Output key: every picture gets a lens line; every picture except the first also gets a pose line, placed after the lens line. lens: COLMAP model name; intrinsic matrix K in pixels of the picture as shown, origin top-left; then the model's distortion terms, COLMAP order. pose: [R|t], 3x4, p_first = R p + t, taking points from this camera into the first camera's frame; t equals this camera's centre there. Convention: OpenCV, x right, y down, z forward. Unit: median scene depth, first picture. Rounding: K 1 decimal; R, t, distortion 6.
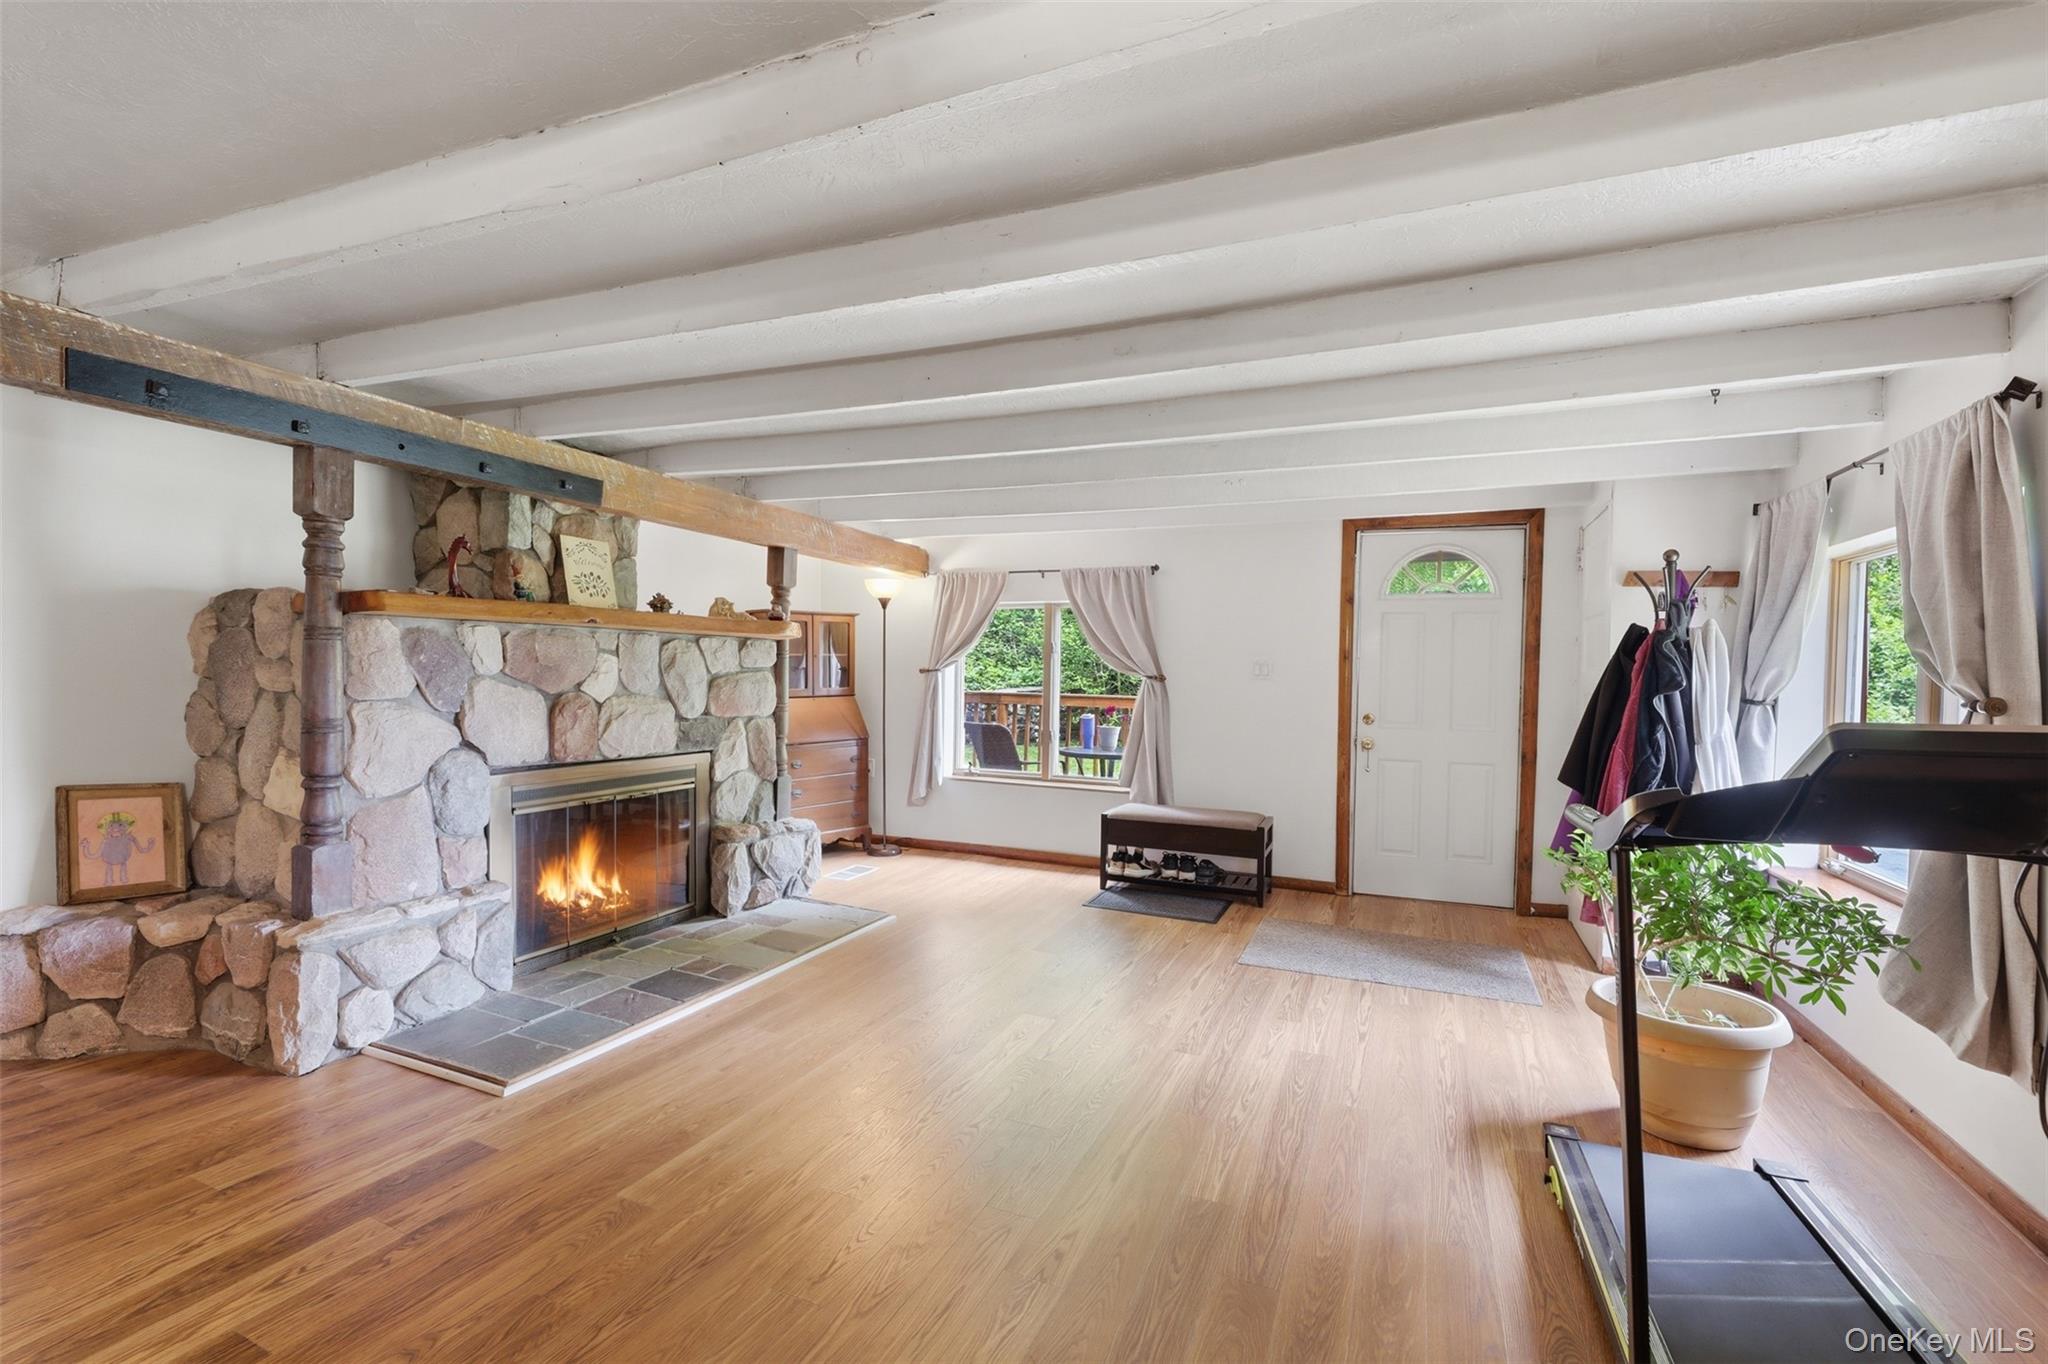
lens RADIAL K [[891.5, 0, 1034.7], [0, 891.5, 675.5], [0, 0, 1]] dist [-0.001331, 0.000042]
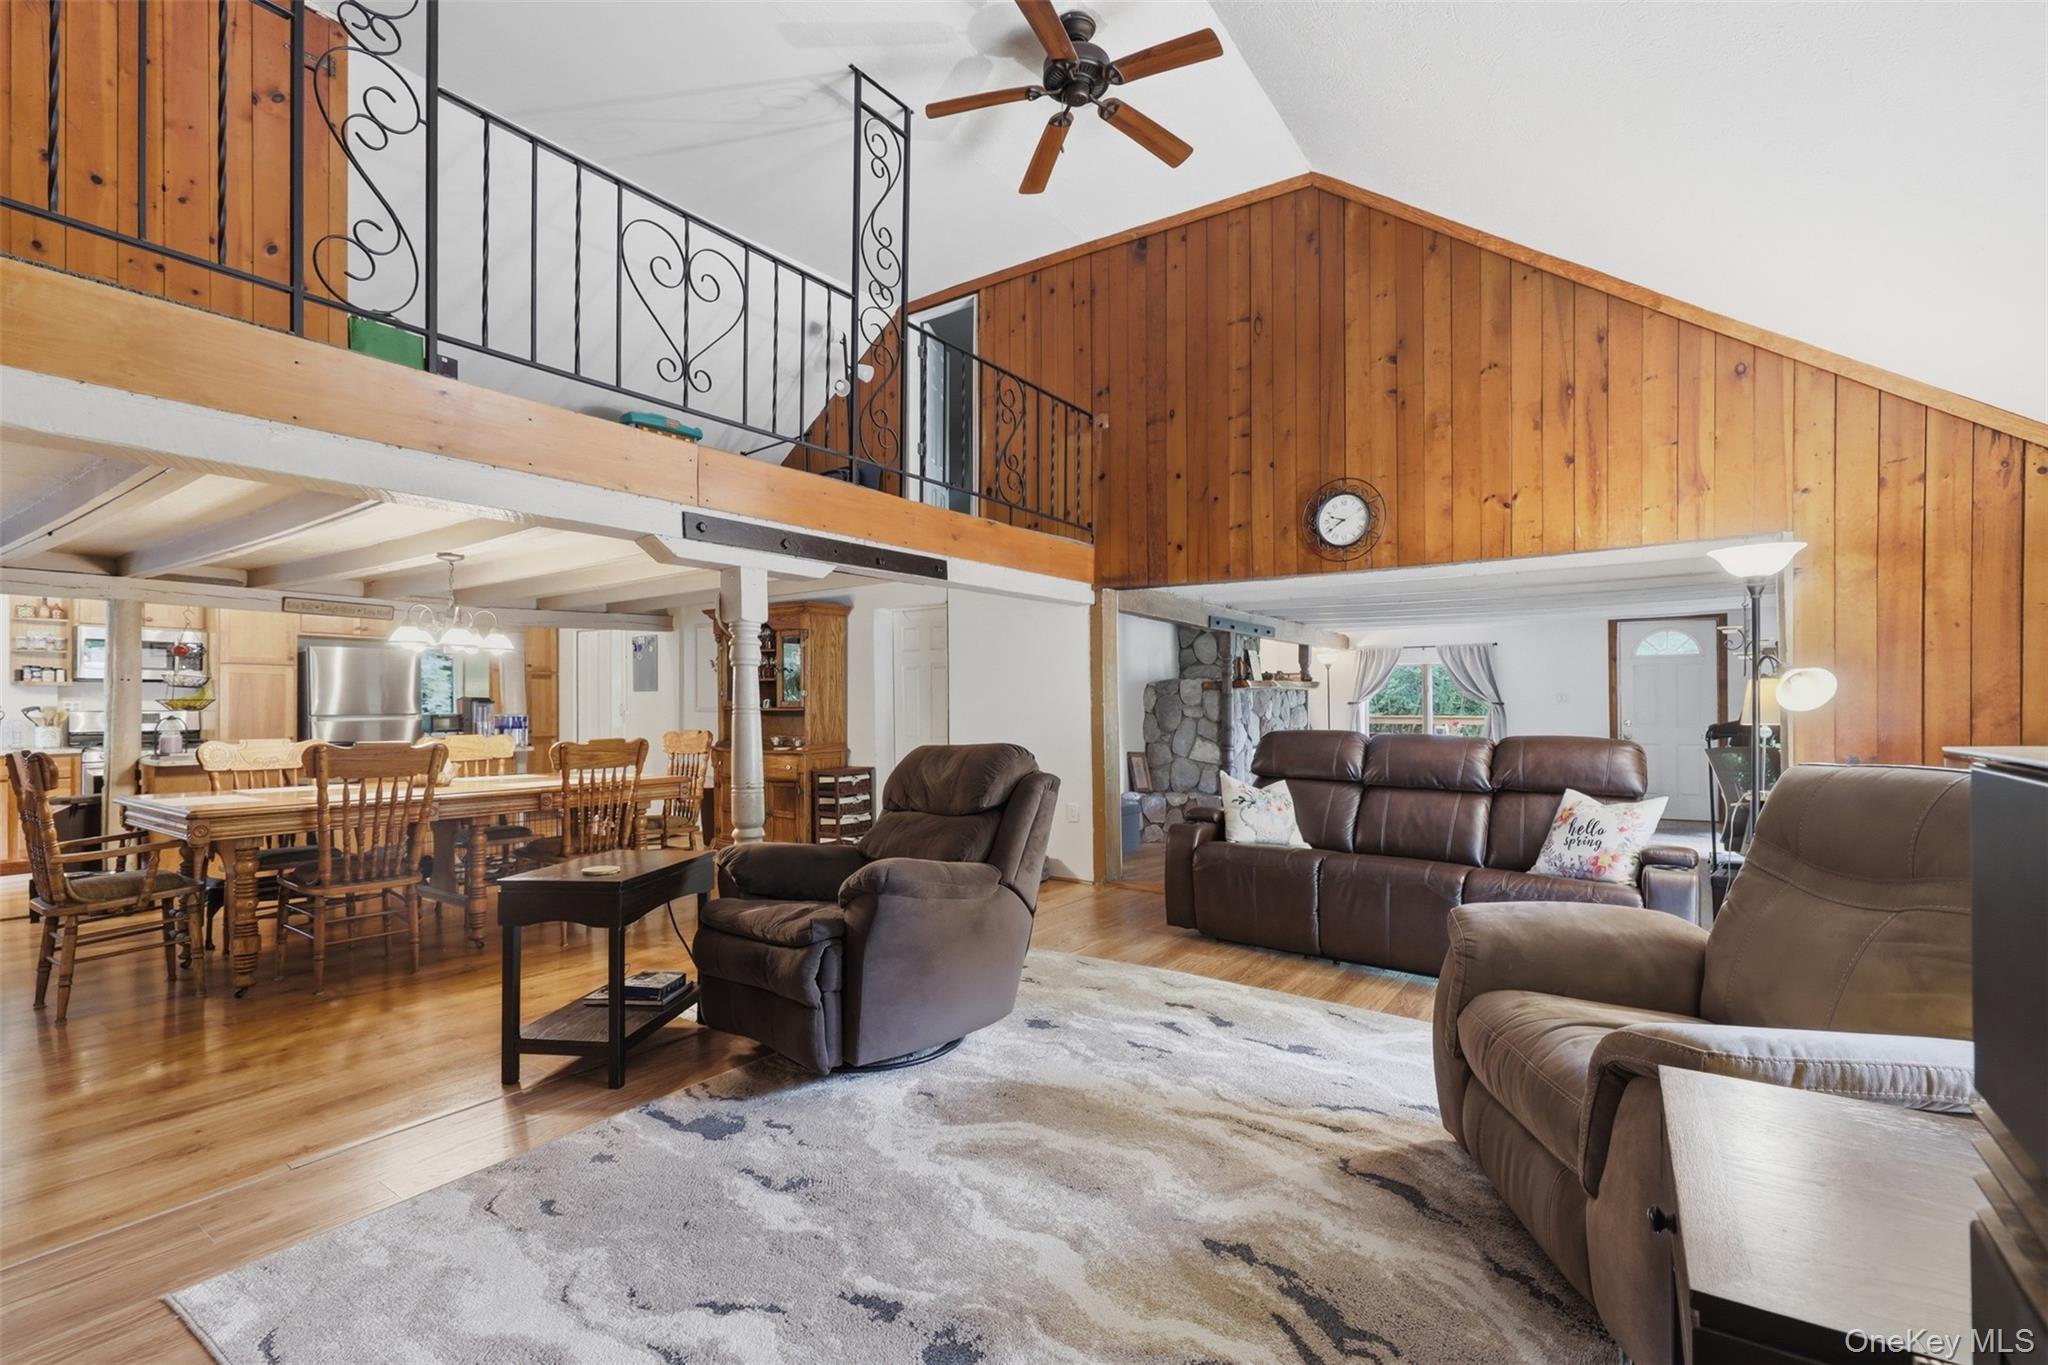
lens RADIAL K [[891.5, 0, 1034.7], [0, 891.5, 676.0], [0, 0, 1]] dist [-0.001331, 0.000042]
pose [[0.978398, -0.033547, -0.203988, -0.458748], [0.026285, 0.998924, -0.038203, -0.009876], [0.205050, 0.032016, 0.978228, -1.084627]]
